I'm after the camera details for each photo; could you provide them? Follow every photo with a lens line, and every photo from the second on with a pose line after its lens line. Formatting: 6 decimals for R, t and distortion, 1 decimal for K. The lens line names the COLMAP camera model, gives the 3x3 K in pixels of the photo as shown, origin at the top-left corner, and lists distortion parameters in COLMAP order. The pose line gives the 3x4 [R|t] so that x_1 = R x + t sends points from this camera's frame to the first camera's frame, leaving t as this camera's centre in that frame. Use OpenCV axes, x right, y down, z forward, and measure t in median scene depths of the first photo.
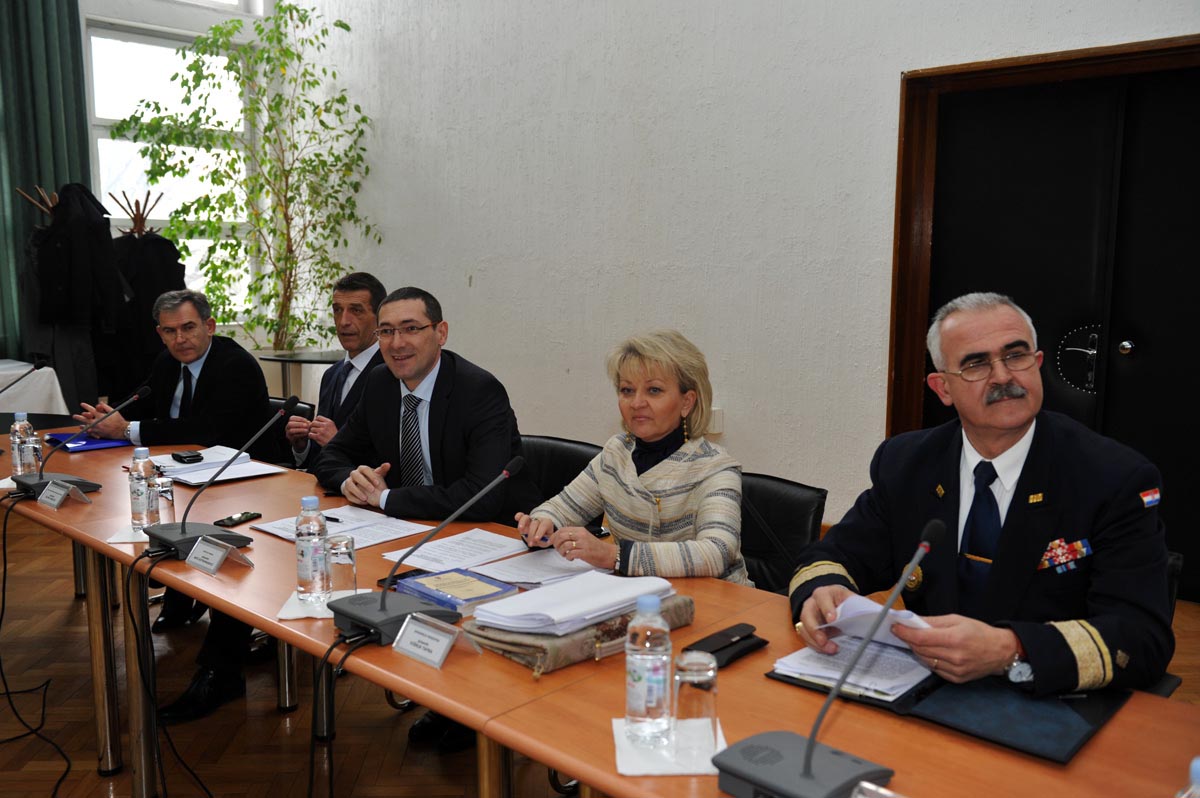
lens RADIAL K [[1034.1, 0, 583.8], [0, 1034.1, 396.7], [0, 0, 1]] dist [0.014732, -0.005391]
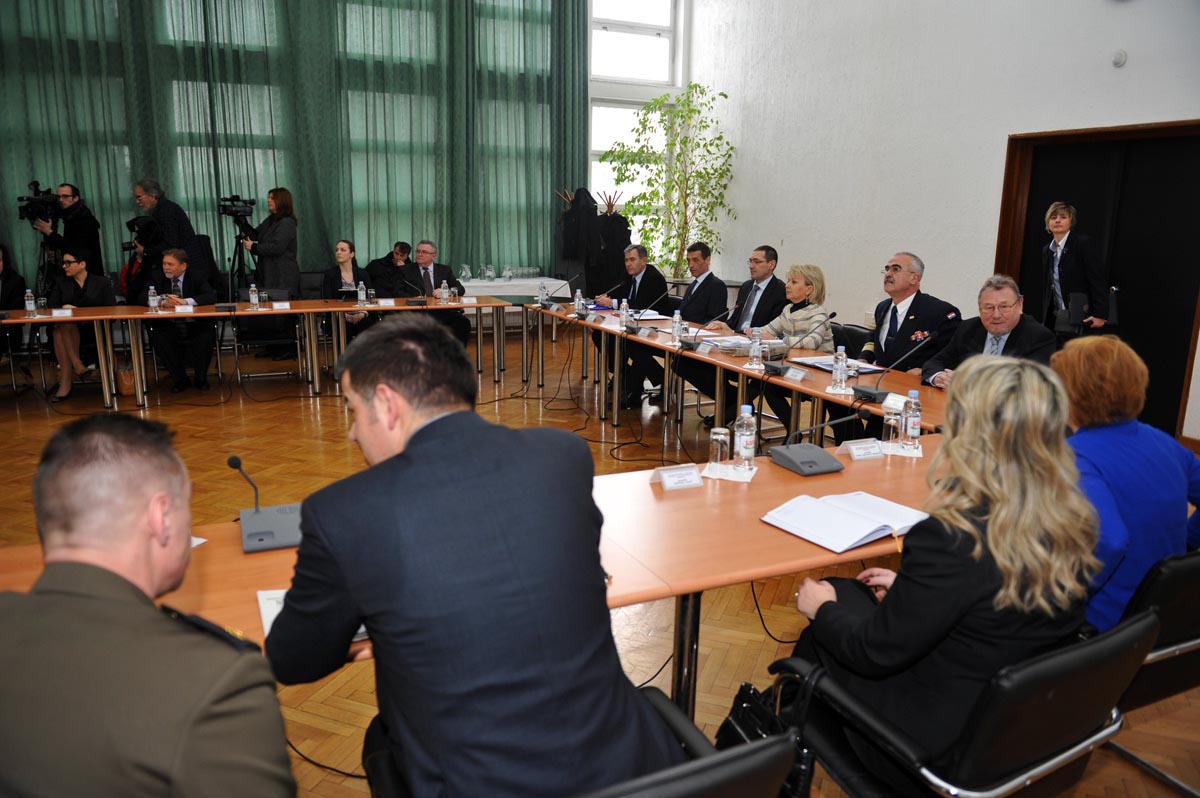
lens RADIAL K [[862.9, 0, 596.5], [0, 862.9, 404.9], [0, 0, 1]] dist [-0.004156, -0.000292]
pose [[0.926706, 0.092081, -0.364331, 0.153369], [-0.062807, 0.993829, 0.091424, 0.047607], [0.370502, -0.061841, 0.926771, -0.484183]]
